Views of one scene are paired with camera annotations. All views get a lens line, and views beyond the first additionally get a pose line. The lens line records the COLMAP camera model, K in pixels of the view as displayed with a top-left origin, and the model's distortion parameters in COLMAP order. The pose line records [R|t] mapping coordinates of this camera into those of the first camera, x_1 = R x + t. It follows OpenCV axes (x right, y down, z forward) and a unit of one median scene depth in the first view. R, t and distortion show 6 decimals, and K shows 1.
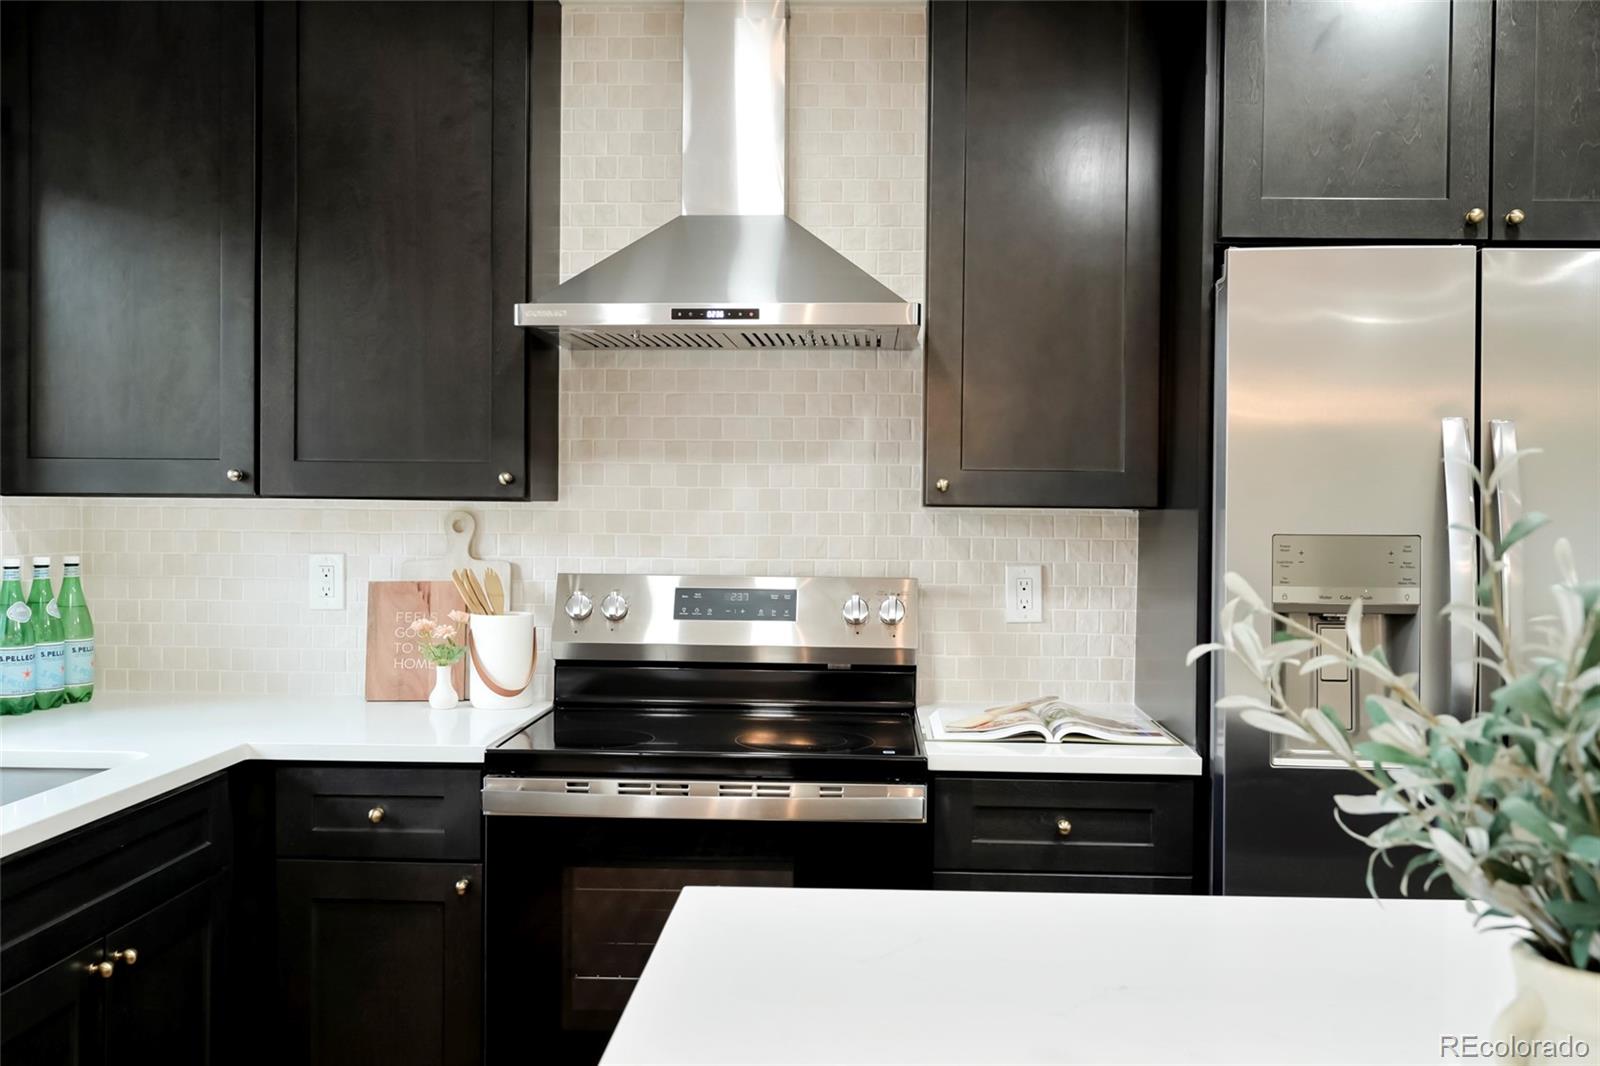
lens RADIAL K [[1469.6, 0, 808.4], [0, 1469.6, 528.7], [0, 0, 1]] dist [0.002276, -0.005682]
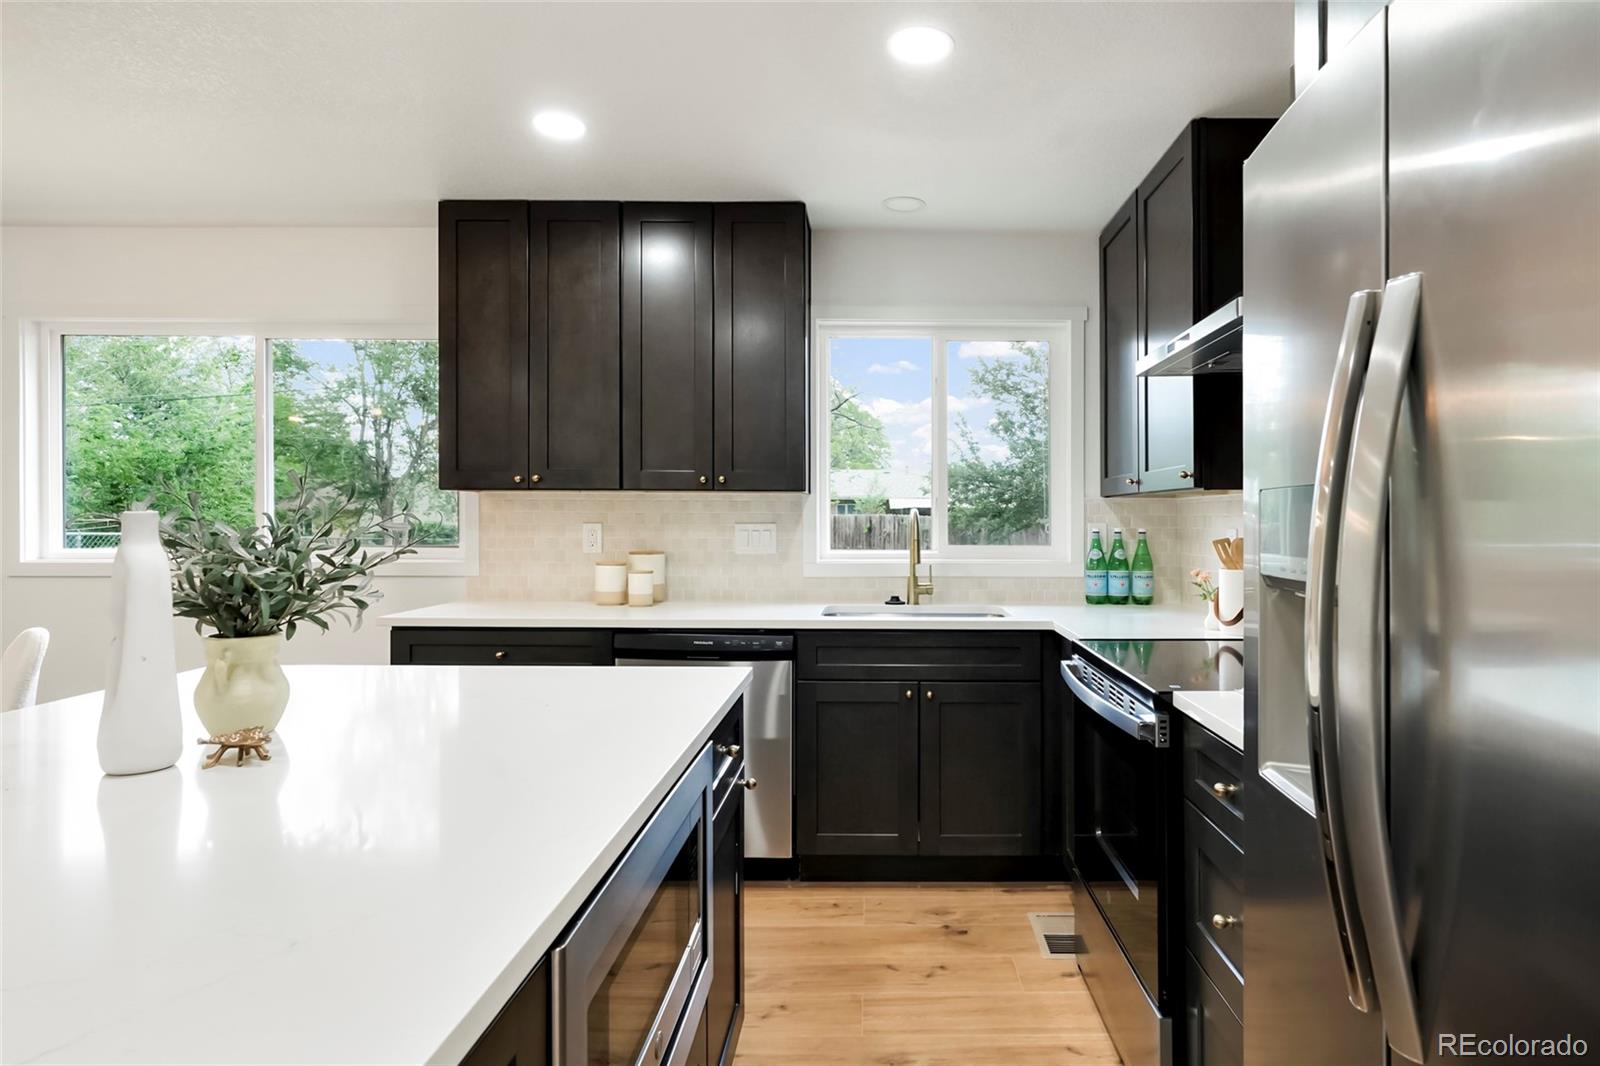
lens RADIAL K [[873.7, 0, 868.0], [0, 873.7, 512.8], [0, 0, 1]] dist [-0.001085, -0.000018]
pose [[0.029988, -0.018666, -0.999376, 0.620031], [-0.015041, 0.999704, -0.019124, 0.025256], [0.999437, 0.015605, 0.029698, 0.595997]]
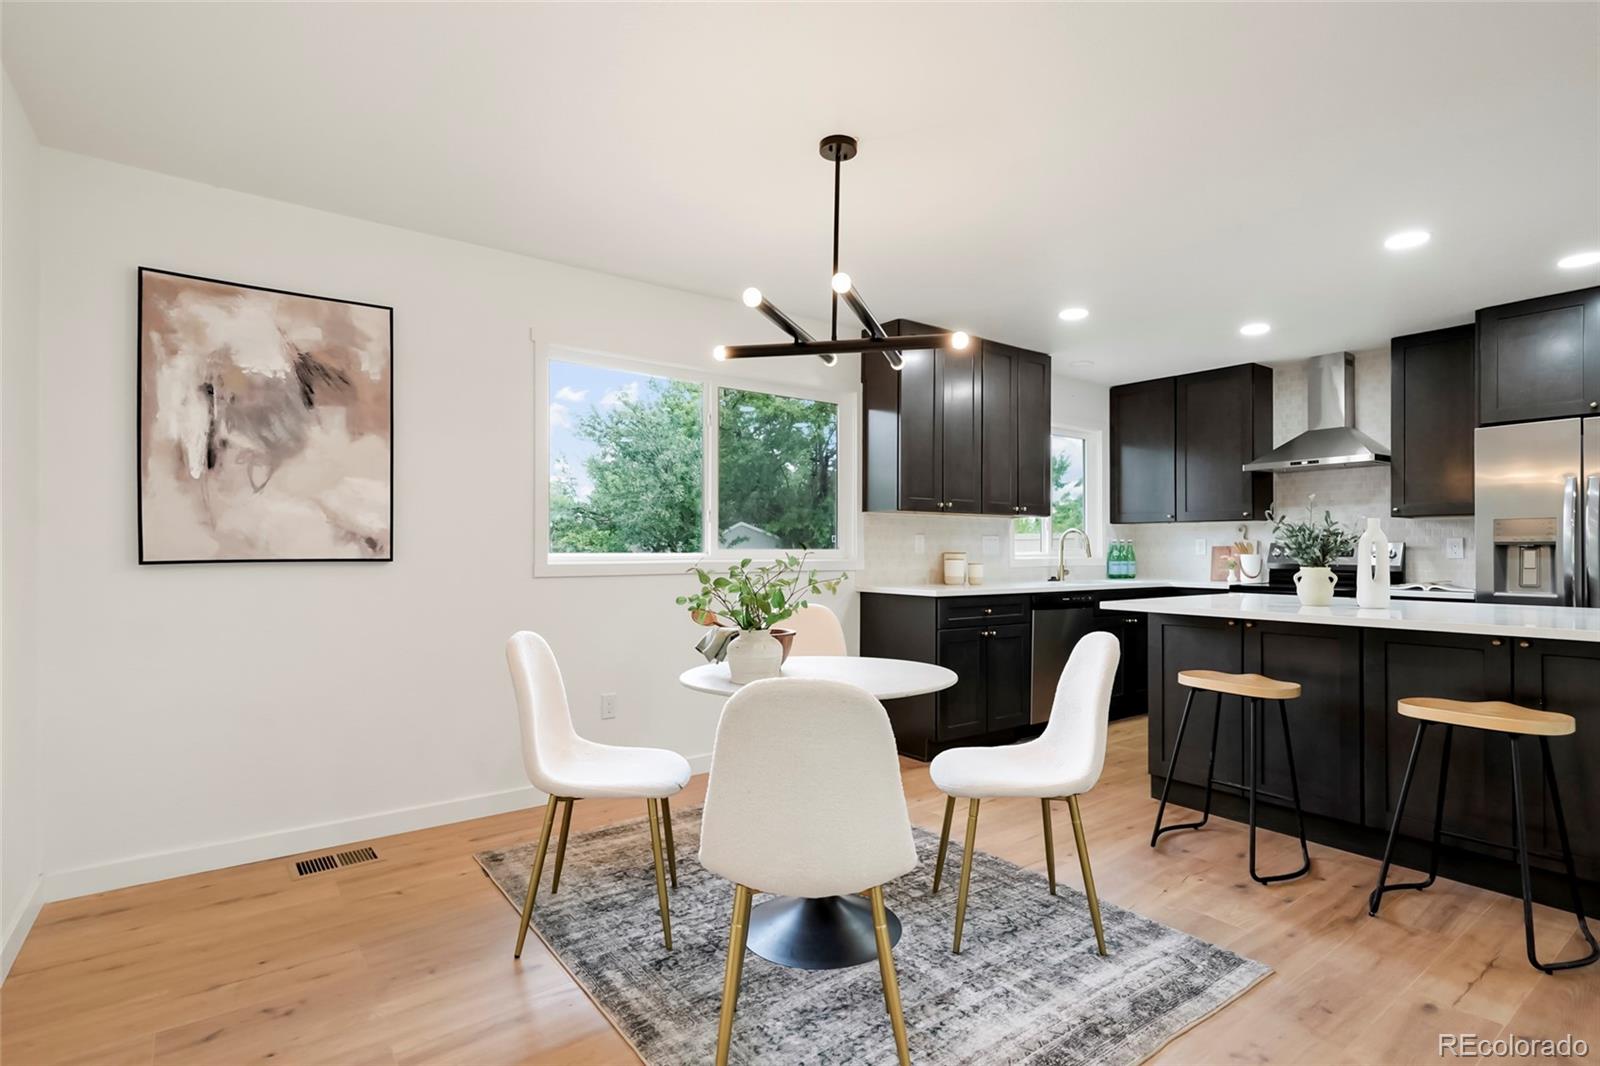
lens RADIAL K [[787.8, 0, 805.2], [0, 787.8, 545.5], [0, 0, 1]] dist [0.001996, 0.000597]
pose [[0.621936, -0.012731, -0.782964, 0.561404], [-0.007221, 0.999732, -0.021992, 0.082505], [0.783034, 0.019332, 0.621678, -0.906852]]
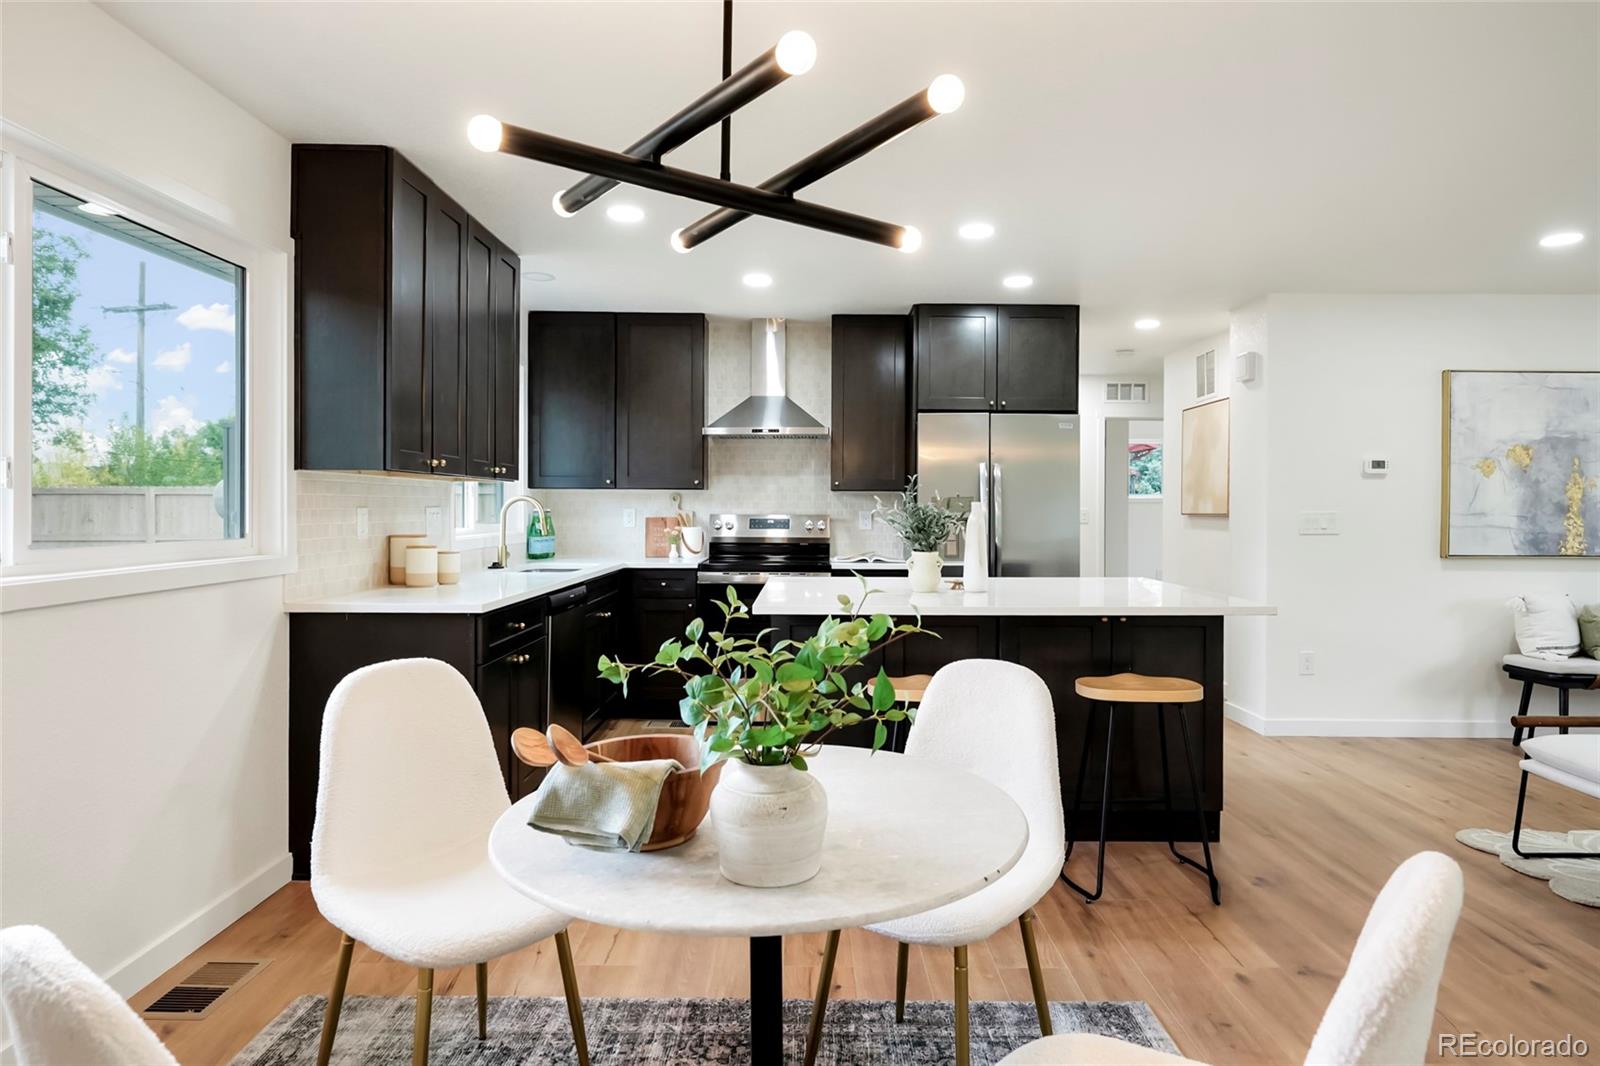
lens RADIAL K [[927.2, 0, 810.8], [0, 927.2, 510.5], [0, 0, 1]] dist [-0.002853, 0.000956]
pose [[0.999474, -0.005888, 0.031894, -0.025130], [0.006158, 0.999946, -0.008358, 0.040179], [-0.031843, 0.008550, 0.999456, -0.895209]]
